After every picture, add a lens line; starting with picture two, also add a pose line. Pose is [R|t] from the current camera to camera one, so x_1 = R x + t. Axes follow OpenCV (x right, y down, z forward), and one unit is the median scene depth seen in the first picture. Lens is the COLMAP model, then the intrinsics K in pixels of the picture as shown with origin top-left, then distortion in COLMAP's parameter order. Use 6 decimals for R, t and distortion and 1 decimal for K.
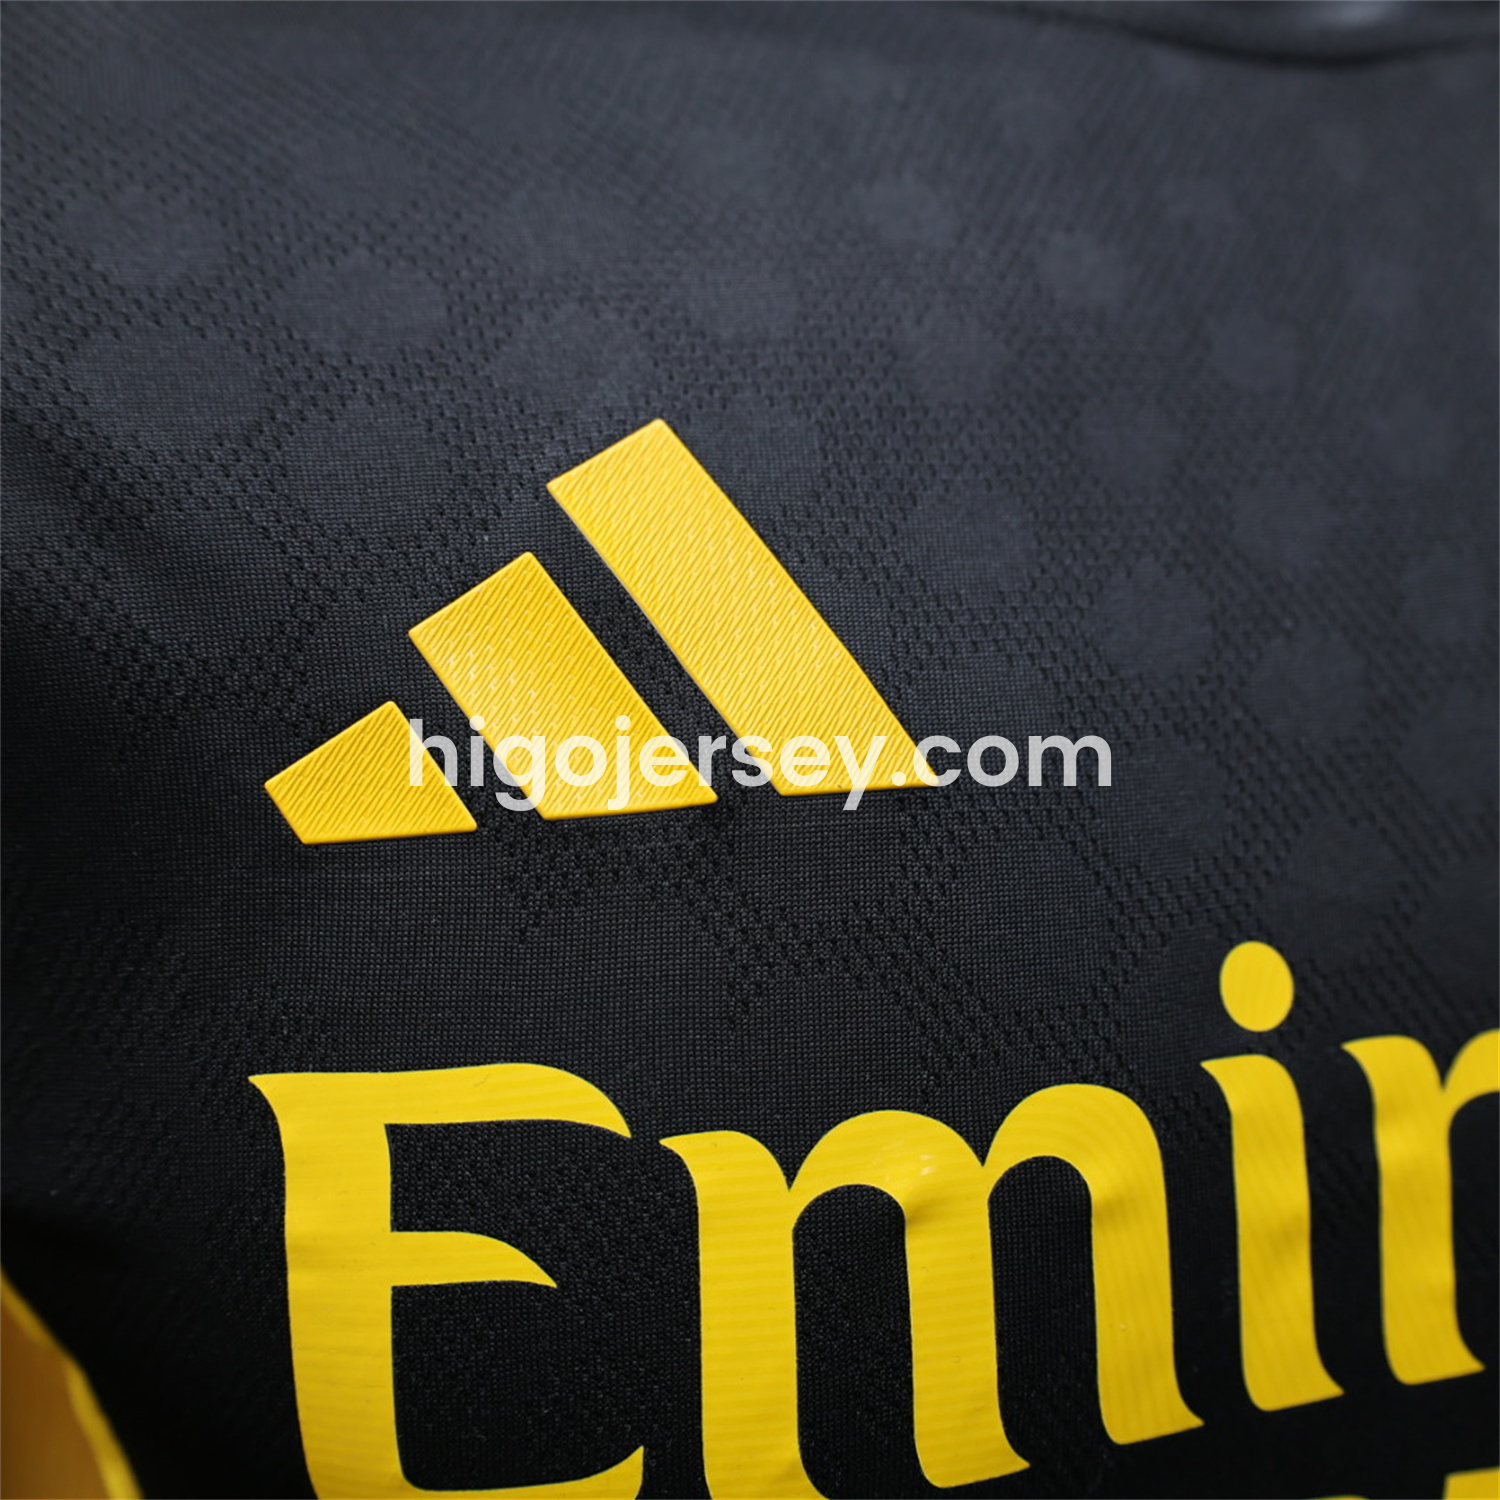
lens RADIAL K [[2116.3, 0, 750.0], [0, 2116.3, 750.0], [0, 0, 1]] dist [0.016648, -0.086530]
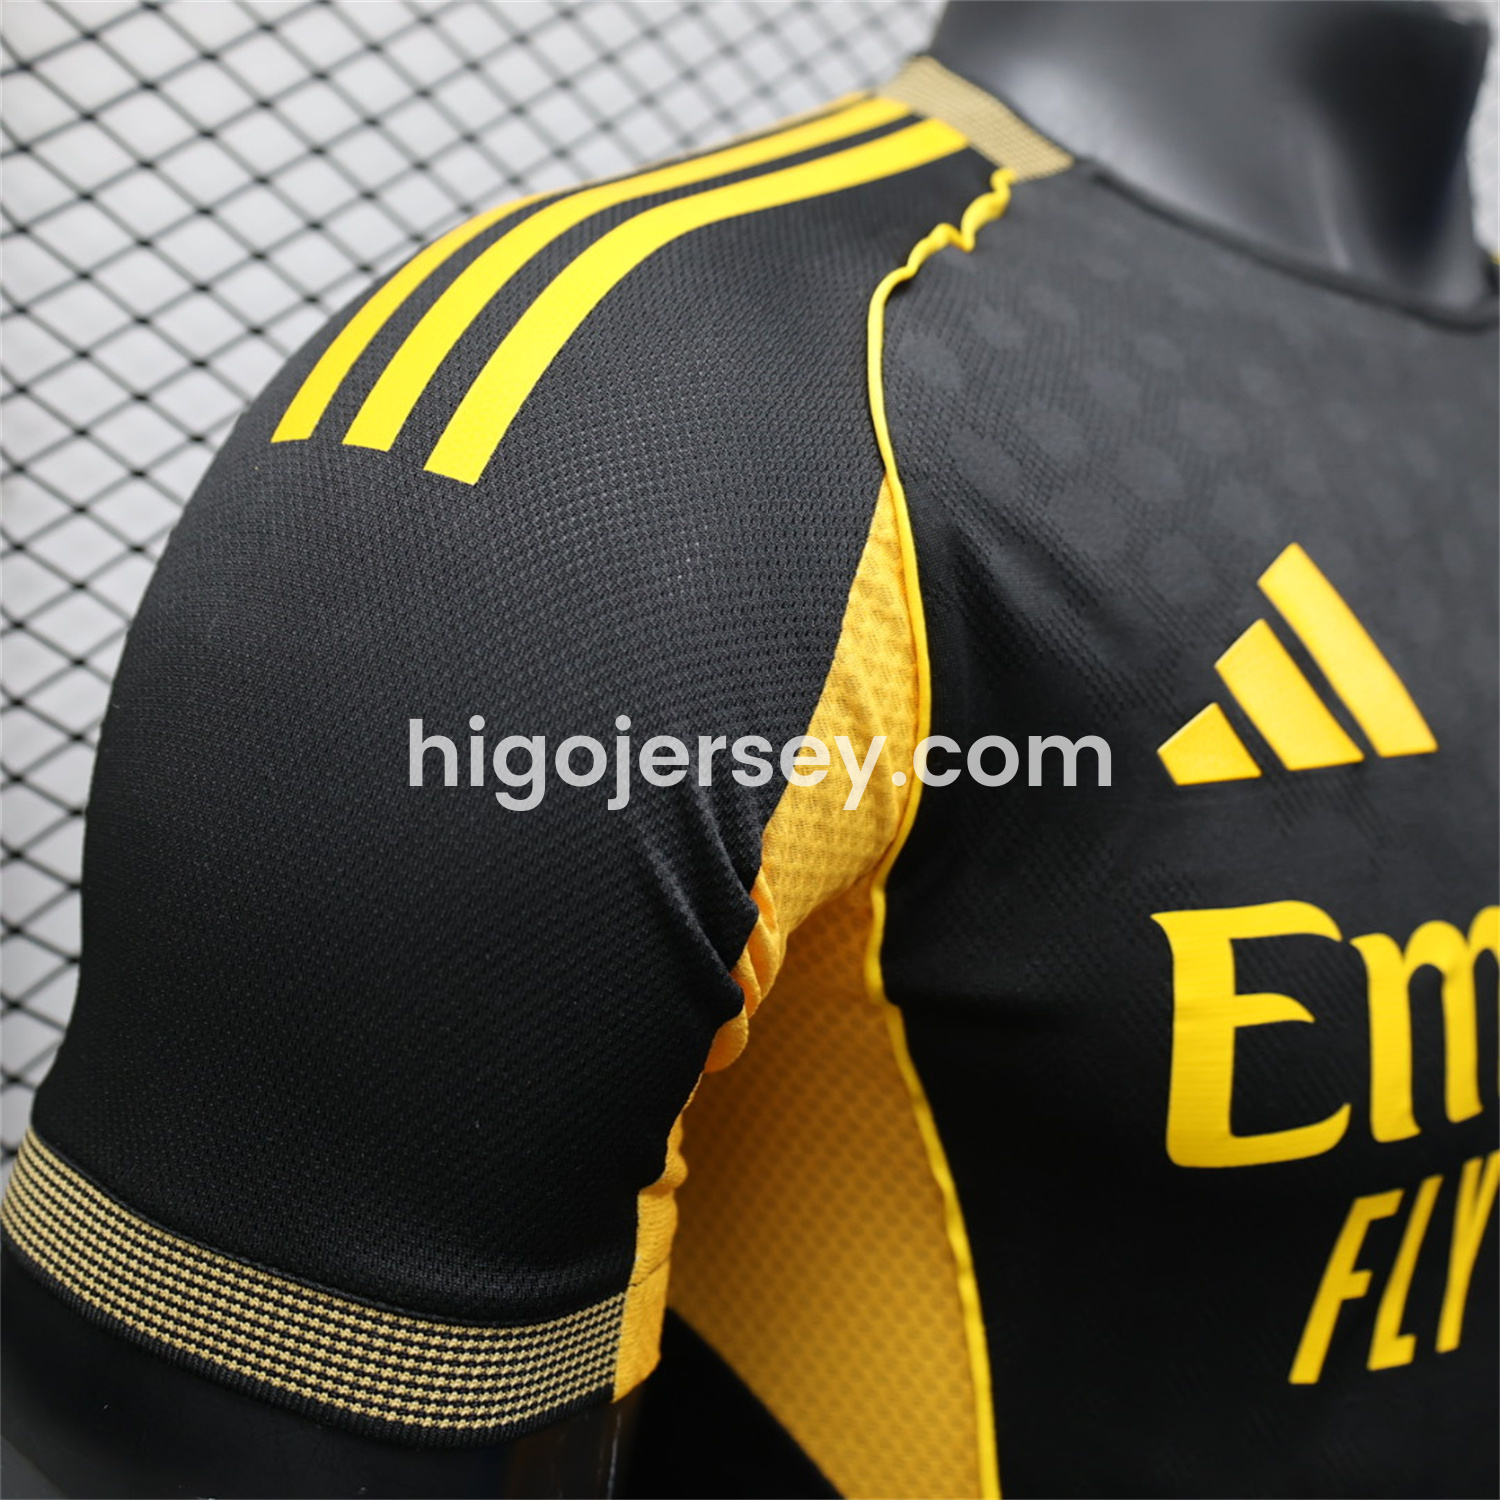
lens RADIAL K [[2116.3, 0, 750.0], [0, 2116.3, 750.0], [0, 0, 1]] dist [0.016648, -0.086530]
pose [[0.939093, -0.004807, 0.343631, -1.140078], [0.005388, 0.999985, -0.000737, 0.015232], [-0.343622, 0.002543, 0.939105, -0.543941]]
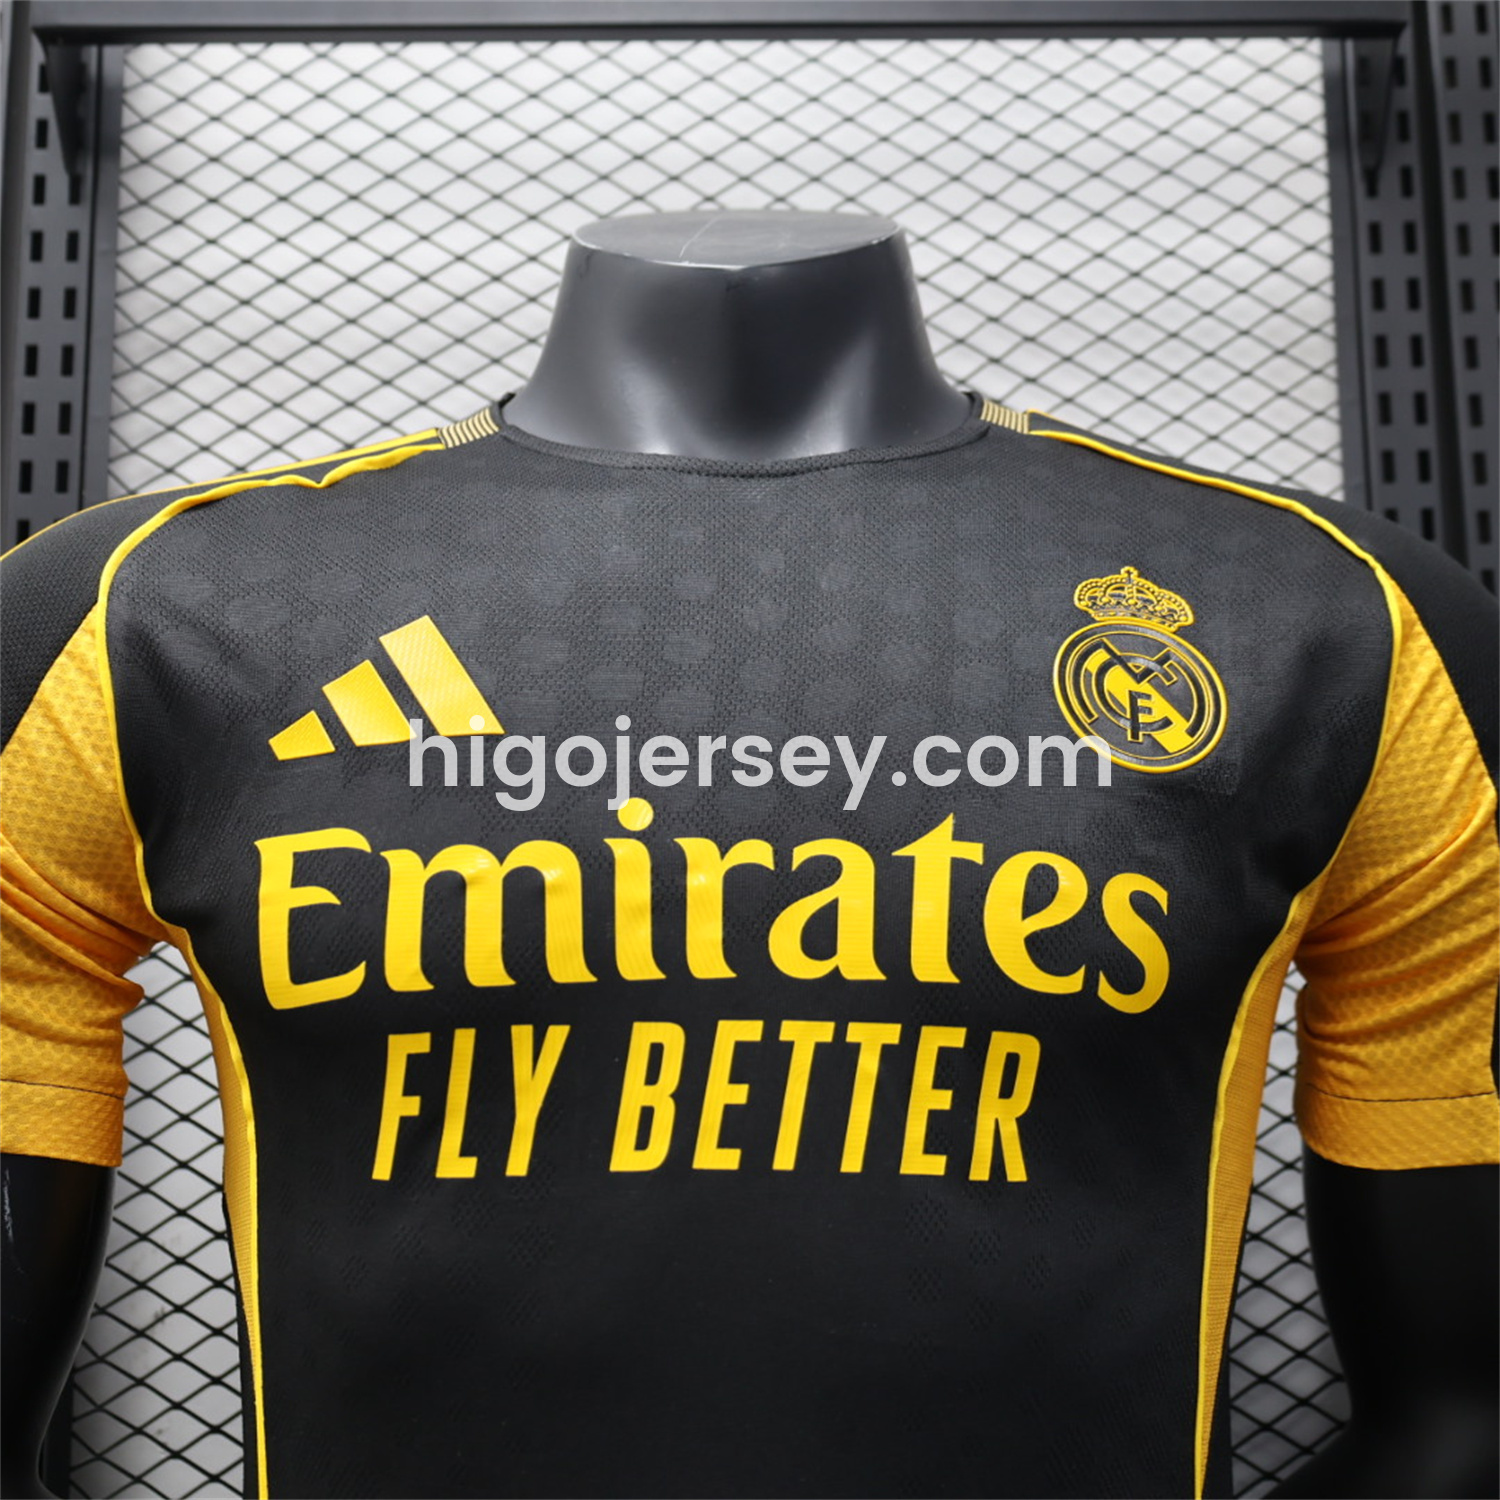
lens RADIAL K [[2116.3, 0, 750.0], [0, 2116.3, 750.0], [0, 0, 1]] dist [0.016648, -0.086530]
pose [[0.944216, -0.068529, -0.322117, 1.254114], [-0.027768, 0.958060, -0.285219, 0.796816], [0.328153, 0.278253, 0.902713, -1.299384]]
